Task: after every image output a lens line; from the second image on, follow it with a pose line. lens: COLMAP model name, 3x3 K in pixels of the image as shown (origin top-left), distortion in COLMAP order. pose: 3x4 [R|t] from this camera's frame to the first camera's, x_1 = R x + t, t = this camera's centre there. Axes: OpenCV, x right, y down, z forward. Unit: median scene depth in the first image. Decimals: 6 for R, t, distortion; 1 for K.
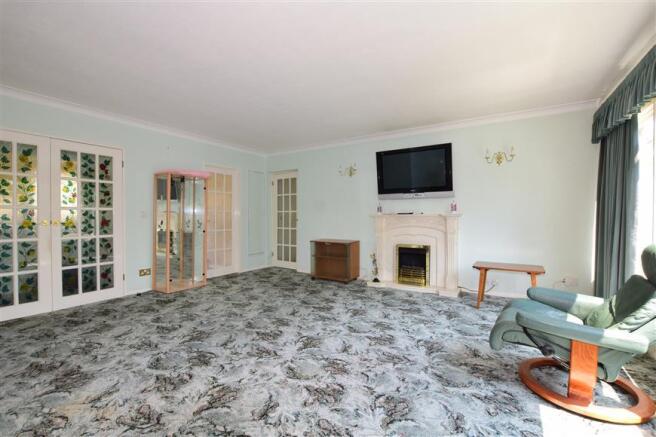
lens RADIAL K [[285.2, 0, 329.5], [0, 285.2, 218.2], [0, 0, 1]] dist [-0.032689, 0.002988]
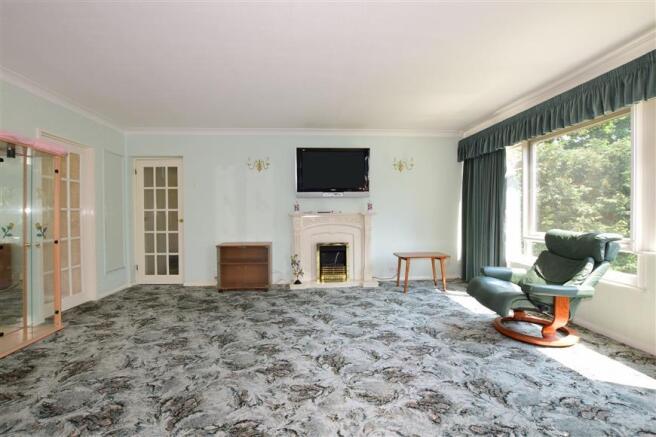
lens RADIAL K [[285.2, 0, 326.7], [0, 285.2, 217.8], [0, 0, 1]] dist [-0.032689, 0.002988]
pose [[0.807679, -0.012712, 0.589485, -0.358753], [0.012164, 0.999914, 0.004896, -0.001183], [-0.589496, 0.003216, 0.807765, 0.193815]]
